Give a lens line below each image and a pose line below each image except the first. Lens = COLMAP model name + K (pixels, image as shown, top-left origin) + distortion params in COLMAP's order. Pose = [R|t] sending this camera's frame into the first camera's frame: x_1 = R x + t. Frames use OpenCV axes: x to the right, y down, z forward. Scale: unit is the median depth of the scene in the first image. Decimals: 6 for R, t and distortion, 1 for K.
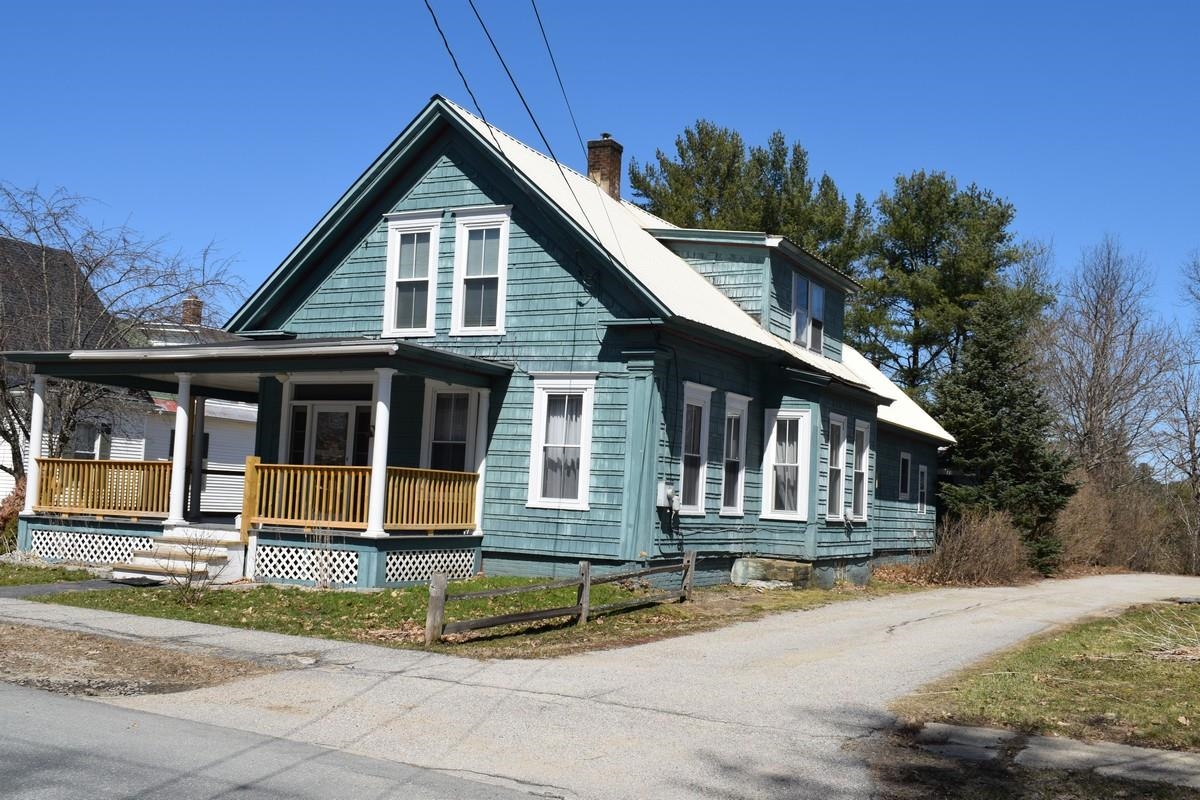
lens RADIAL K [[1251.5, 0, 600.4], [0, 1251.5, 401.8], [0, 0, 1]] dist [-0.021480, 0.000000]
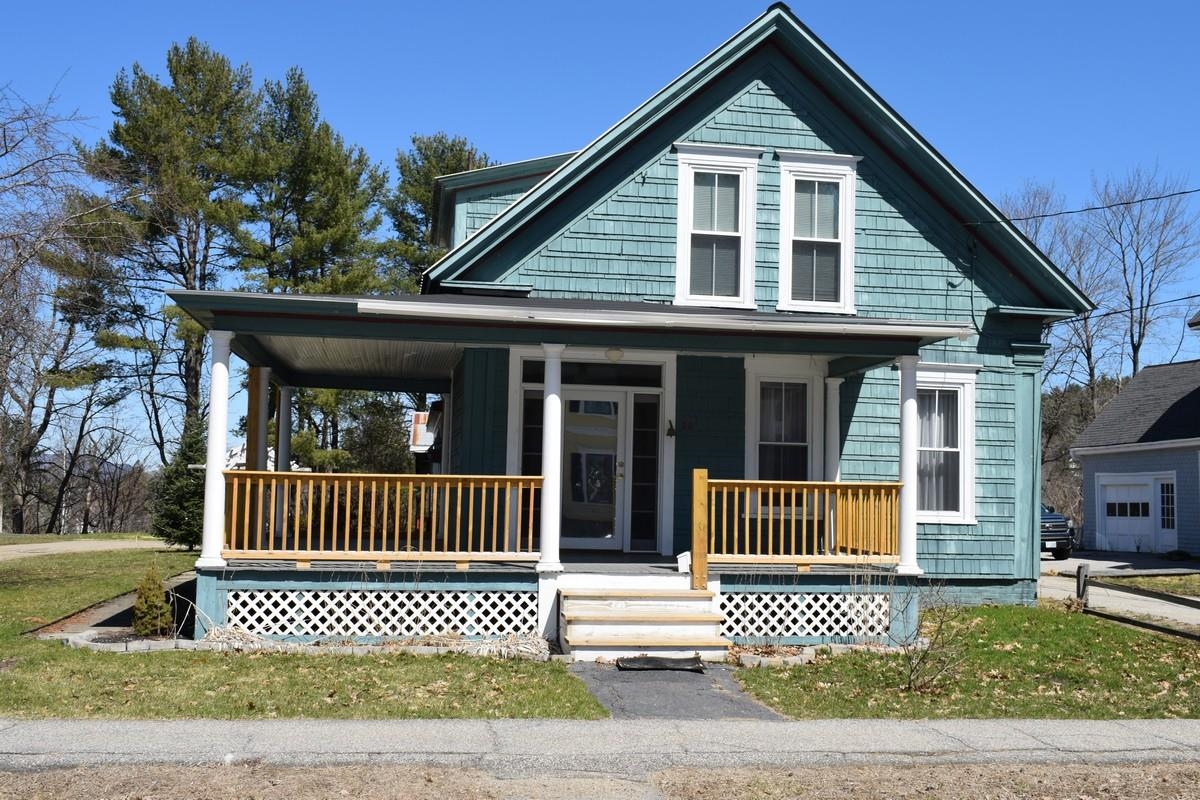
lens RADIAL K [[1278.7, 0, 600.0], [0, 1278.7, 399.6], [0, 0, 1]] dist [-0.027869, 0.000000]
pose [[0.802141, 0.016778, 0.596898, -0.713550], [-0.033353, 0.999304, 0.016733, -0.005716], [-0.596202, -0.033331, 0.802142, 0.424711]]
